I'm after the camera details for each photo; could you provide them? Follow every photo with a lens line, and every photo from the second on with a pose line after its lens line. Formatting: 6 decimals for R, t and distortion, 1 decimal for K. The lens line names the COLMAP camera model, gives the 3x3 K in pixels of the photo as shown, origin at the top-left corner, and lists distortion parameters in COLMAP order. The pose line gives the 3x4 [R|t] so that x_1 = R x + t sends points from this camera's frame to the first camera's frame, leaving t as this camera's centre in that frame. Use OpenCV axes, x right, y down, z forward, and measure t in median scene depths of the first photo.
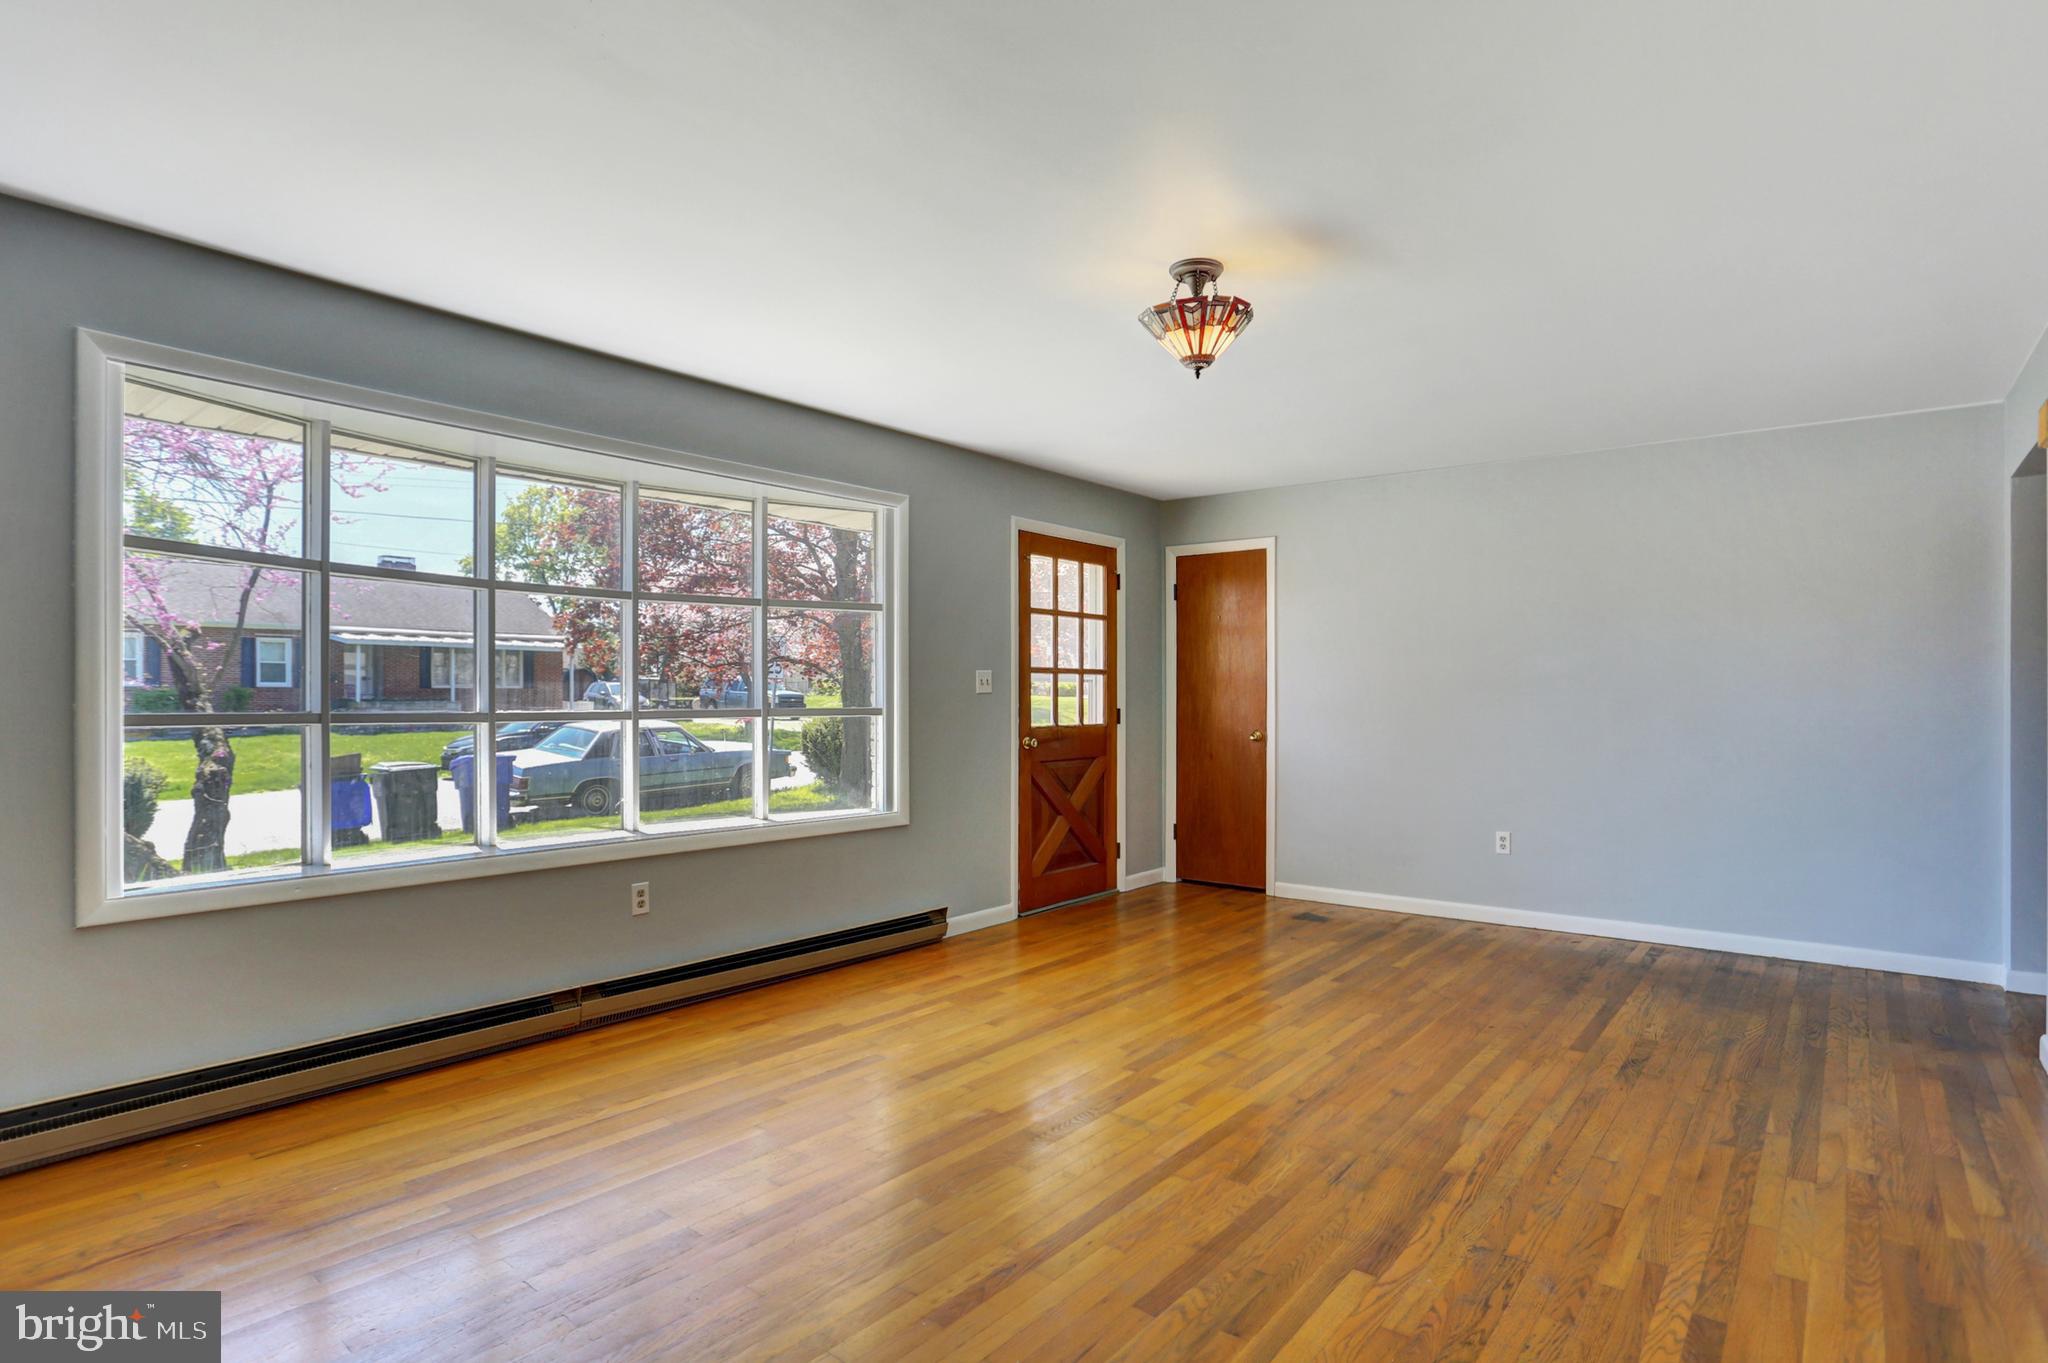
lens RADIAL K [[1043.1, 0, 1028.5], [0, 1043.1, 695.7], [0, 0, 1]] dist [-0.066983, 0.024950]
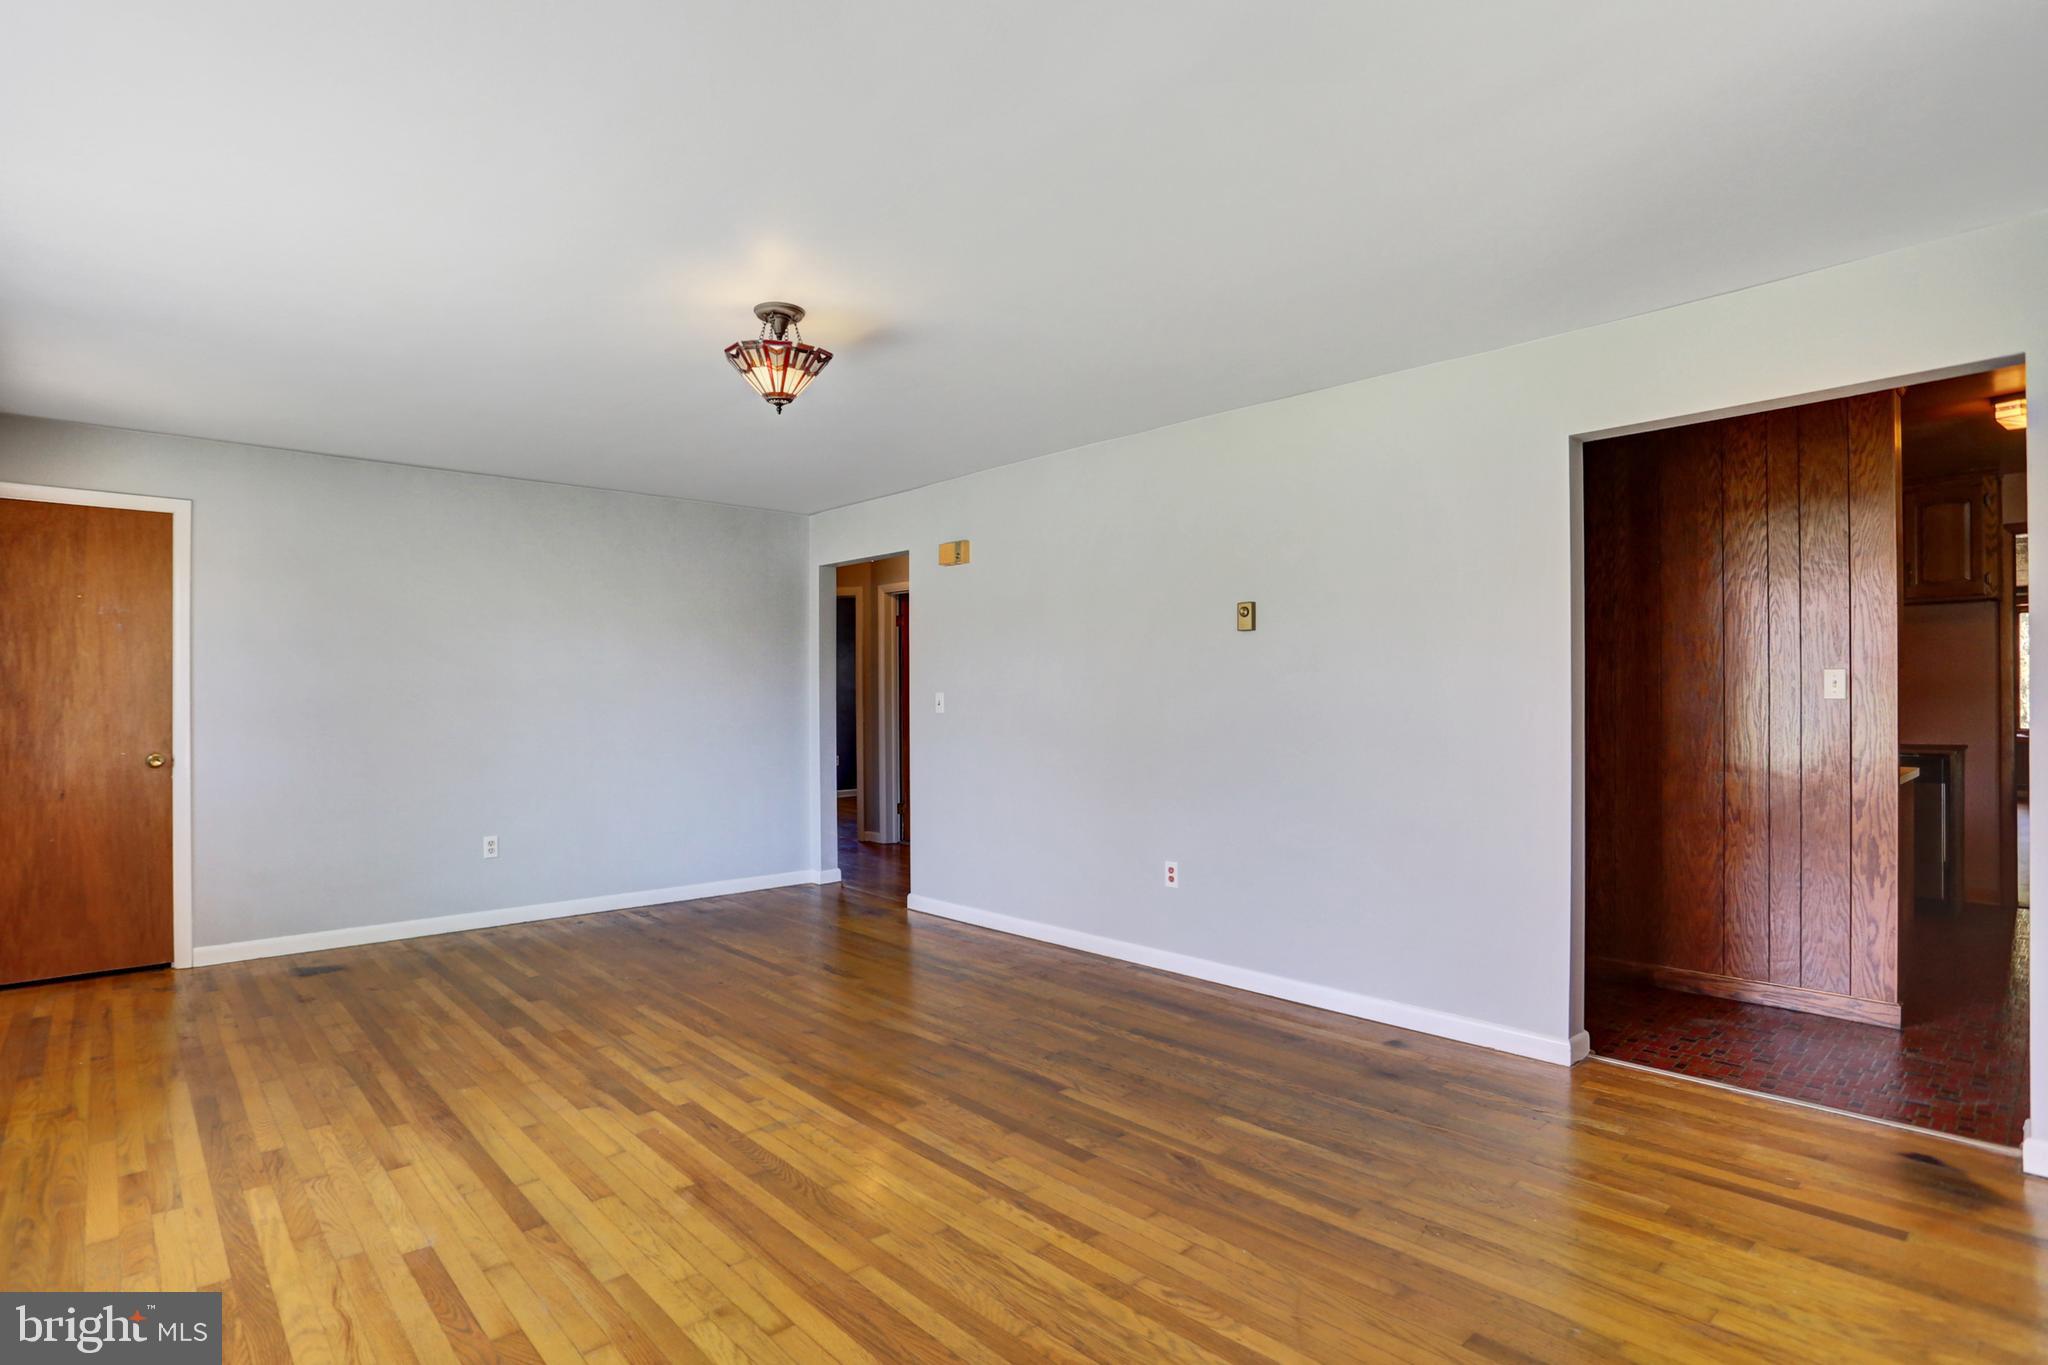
lens RADIAL K [[1043.1, 0, 1005.7], [0, 1043.1, 677.8], [0, 0, 1]] dist [-0.066983, 0.024950]
pose [[0.159892, 0.012504, 0.987055, -0.645576], [0.004396, 0.999901, -0.013379, -0.013977], [-0.987125, 0.006478, 0.159821, 0.445697]]
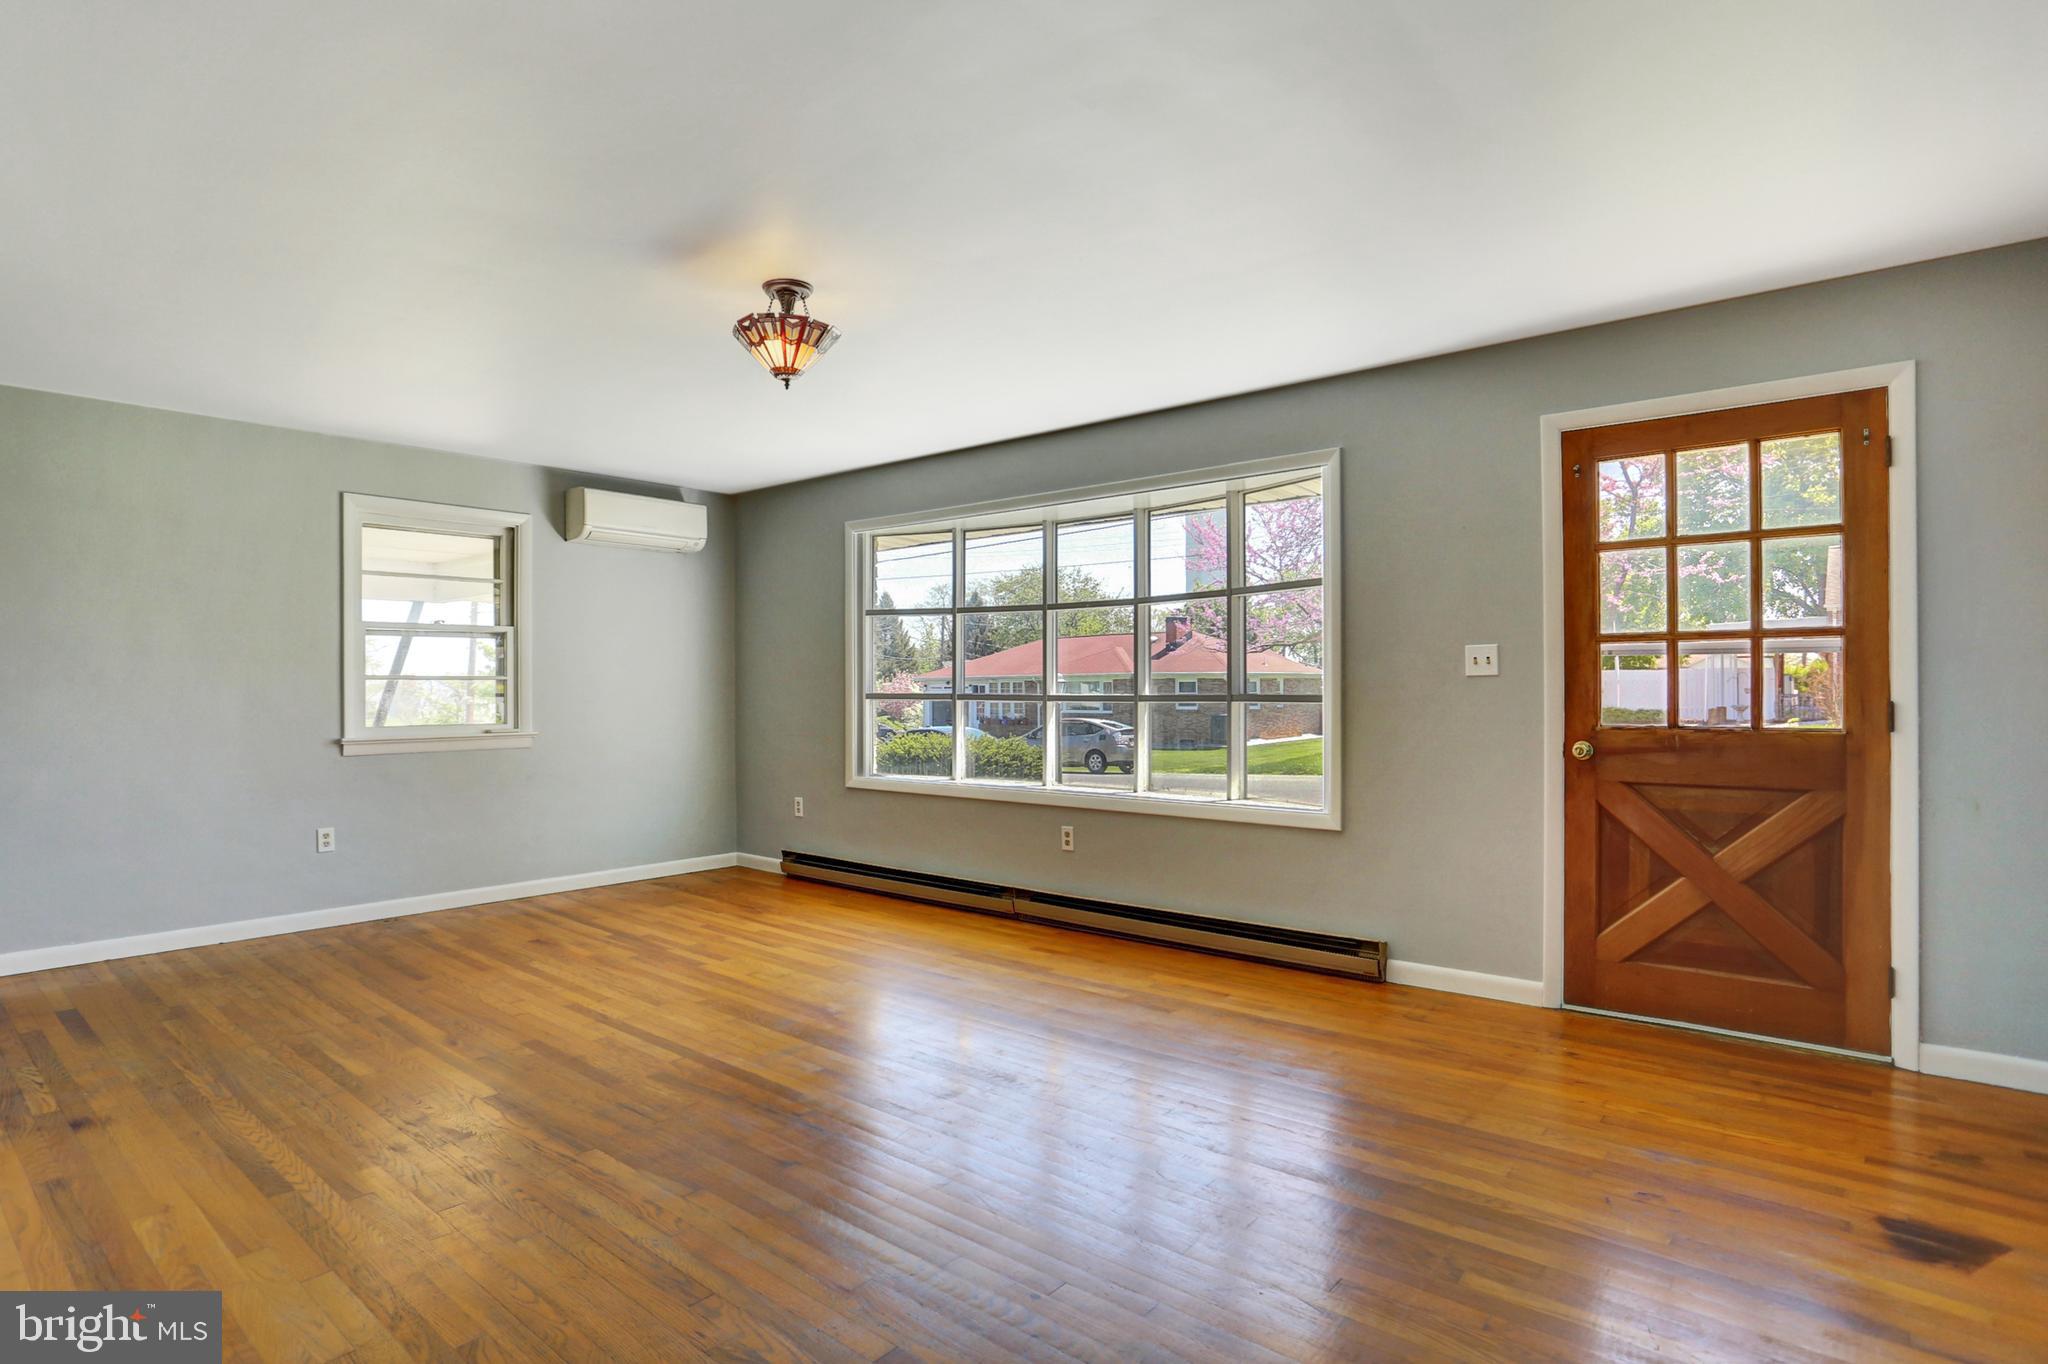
lens RADIAL K [[1043.1, 0, 1028.0], [0, 1043.1, 690.0], [0, 0, 1]] dist [-0.066983, 0.024950]
pose [[-0.006055, 0.004886, -0.999970, 0.926912], [0.007426, 0.999961, 0.004841, 0.001486], [0.999954, -0.007396, -0.006091, 0.939065]]
